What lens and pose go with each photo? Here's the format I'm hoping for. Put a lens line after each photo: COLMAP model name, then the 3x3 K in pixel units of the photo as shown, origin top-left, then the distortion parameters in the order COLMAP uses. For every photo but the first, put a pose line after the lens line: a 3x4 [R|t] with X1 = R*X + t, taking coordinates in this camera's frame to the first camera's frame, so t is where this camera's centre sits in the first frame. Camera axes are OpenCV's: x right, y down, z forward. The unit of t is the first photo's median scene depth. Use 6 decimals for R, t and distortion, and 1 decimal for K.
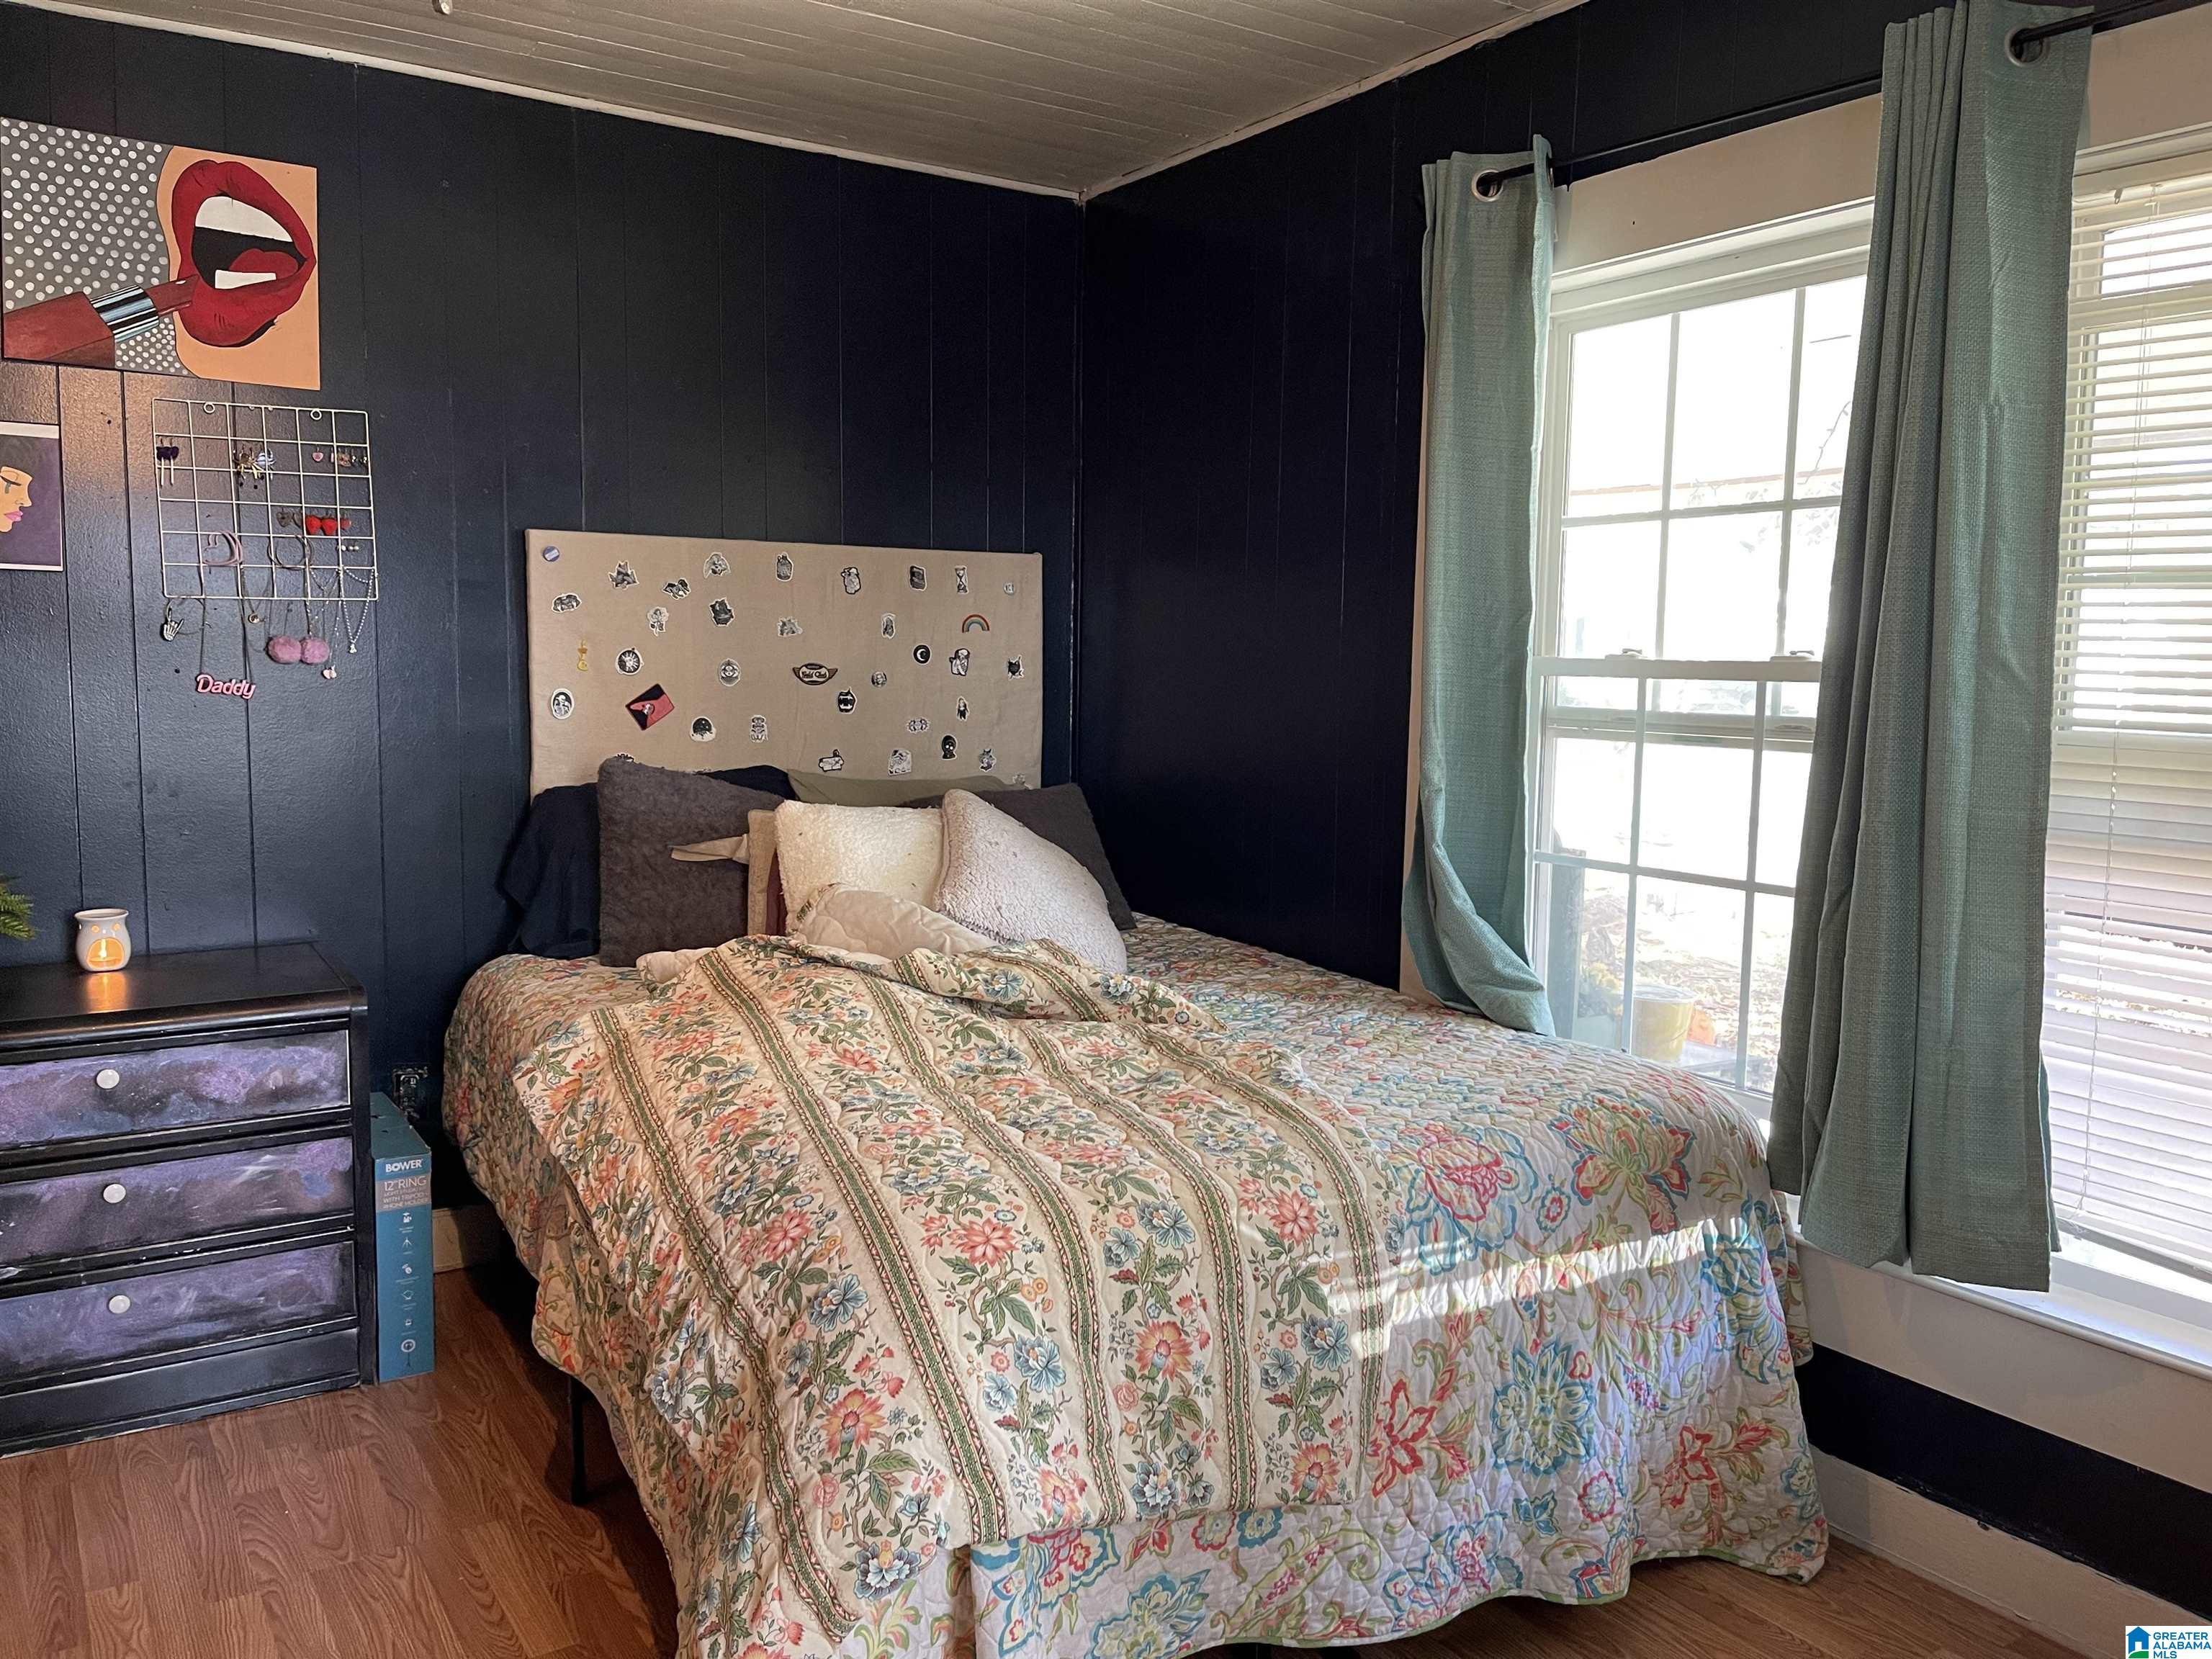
lens RADIAL K [[1669.1, 0, 1092.7], [0, 1669.1, 825.3], [0, 0, 1]] dist [0.070882, -0.097257]
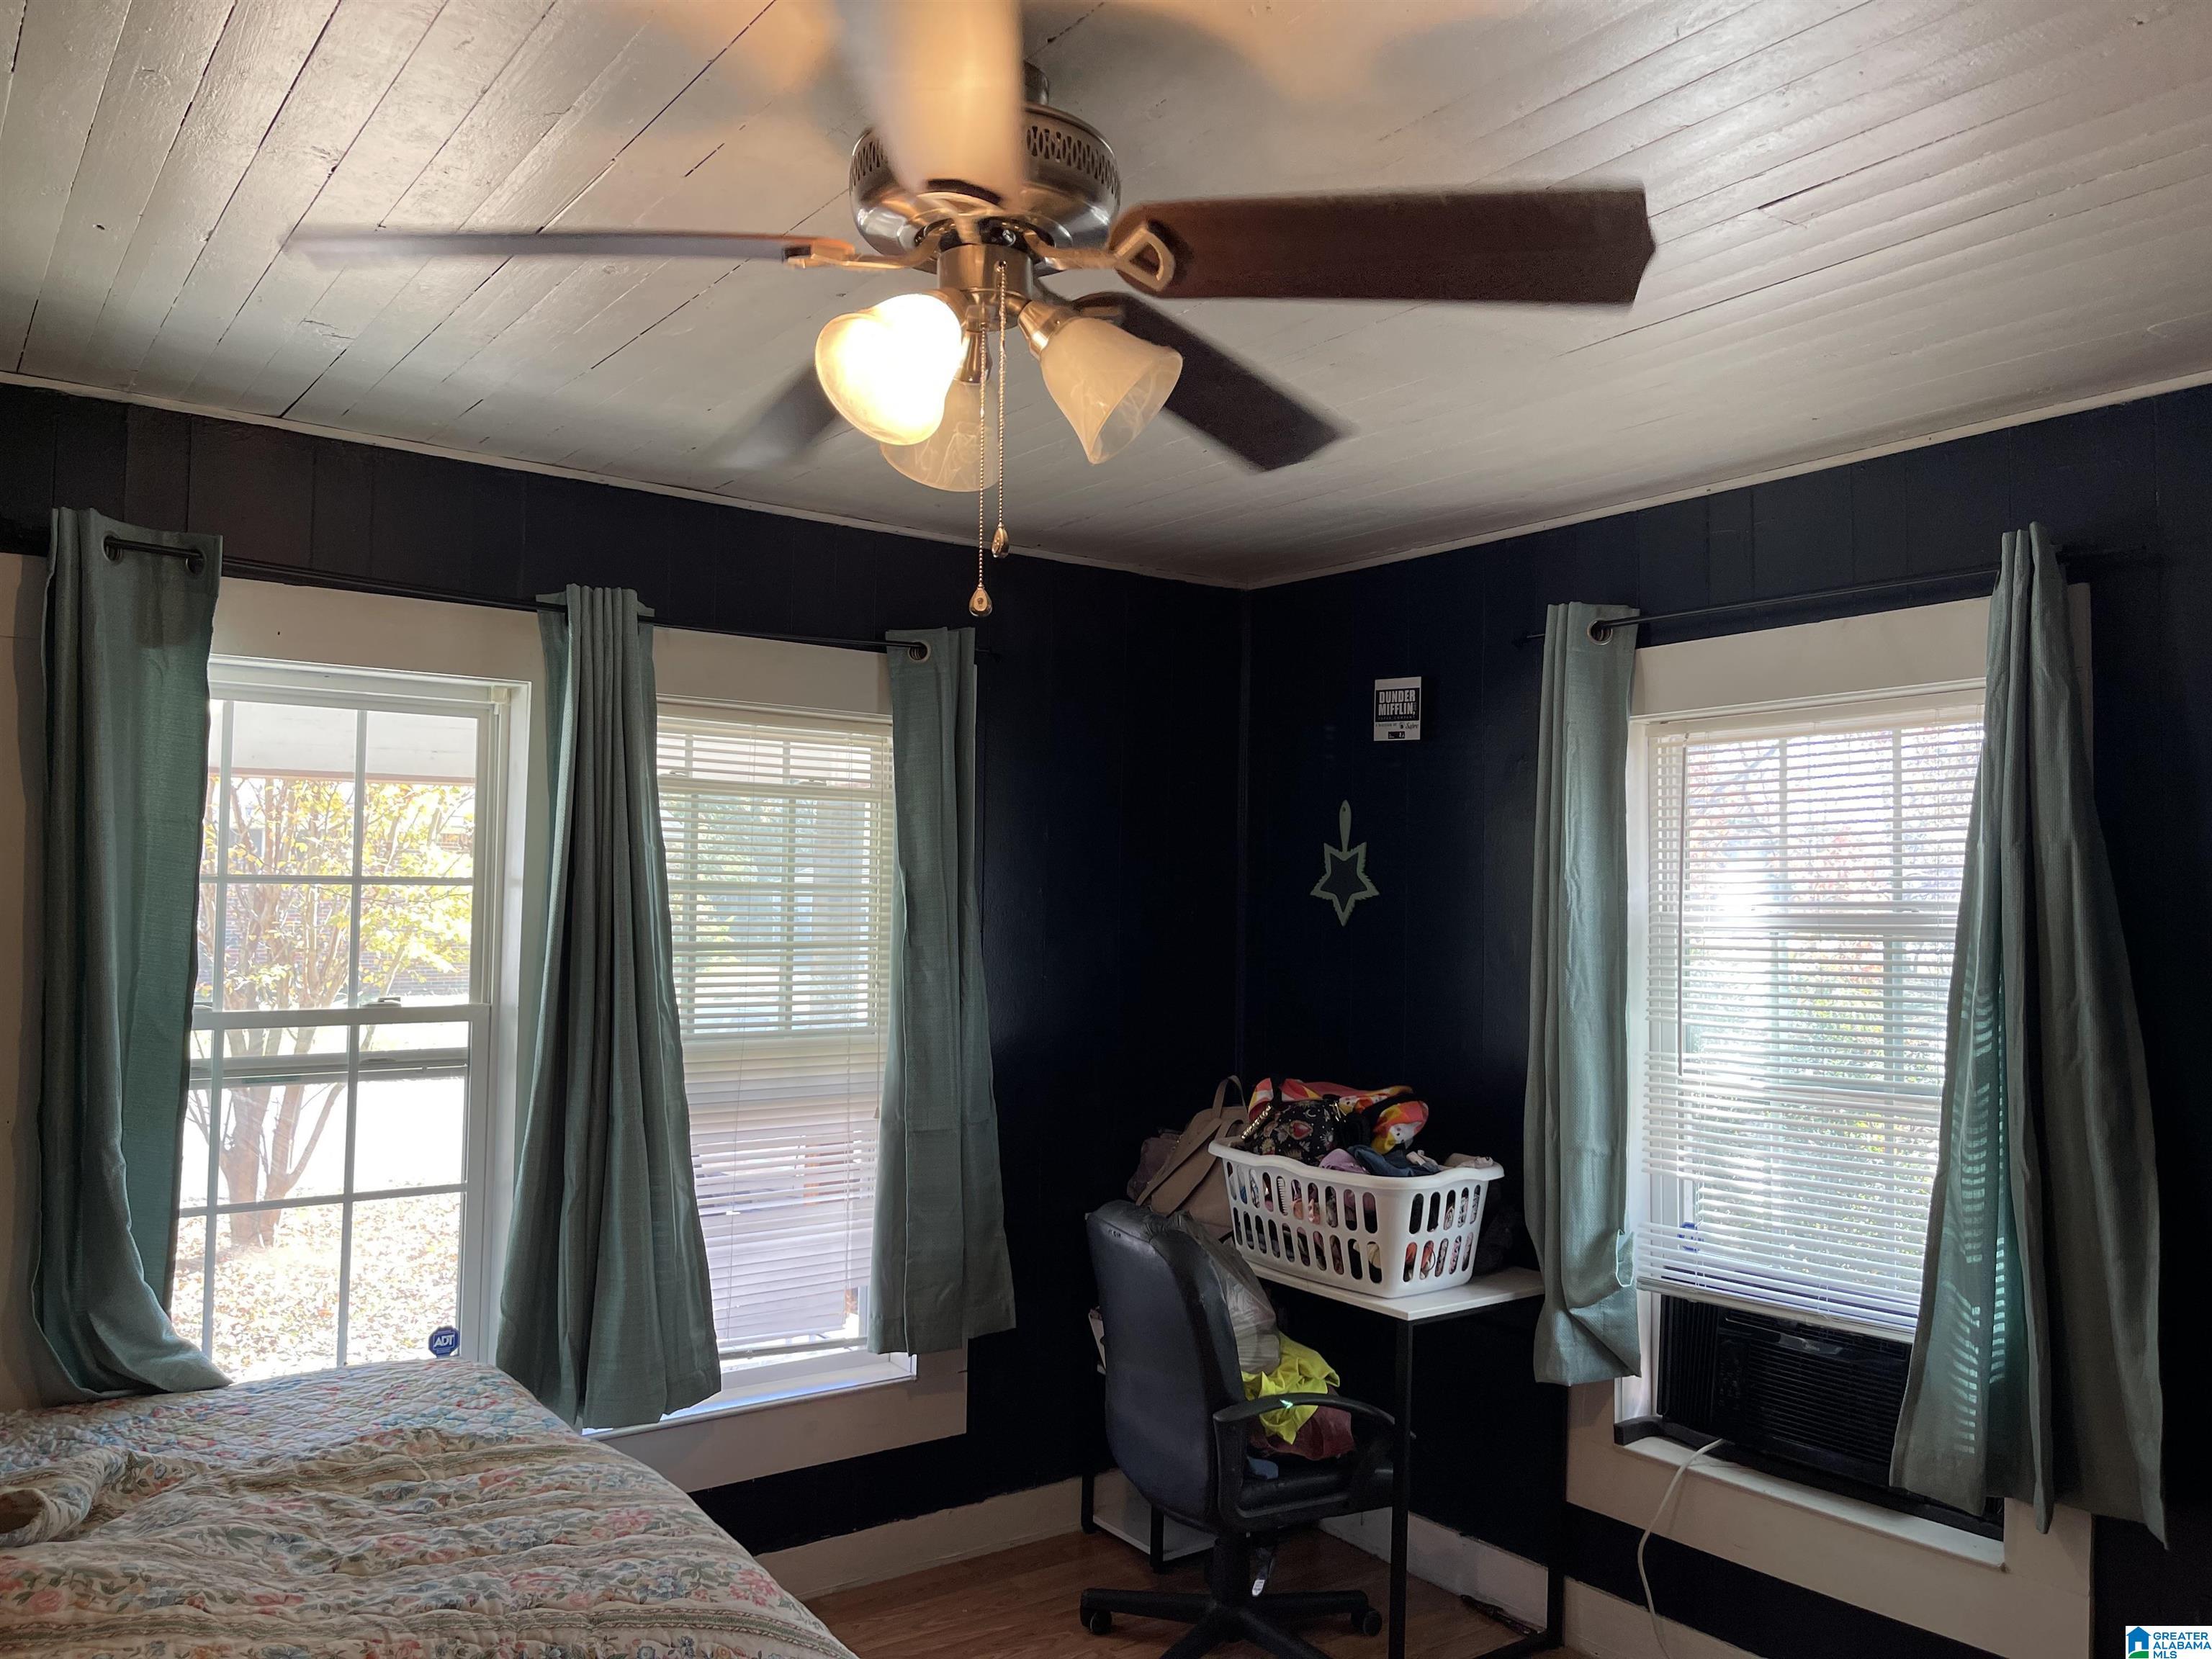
lens RADIAL K [[1675.3, 0, 1106.0], [0, 1675.3, 829.5], [0, 0, 1]] dist [0.070934, -0.098413]
pose [[-0.050108, 0.023022, 0.998478, -0.971379], [0.087463, 0.995995, -0.018576, -0.179237], [-0.994907, 0.086400, -0.051921, 0.593183]]
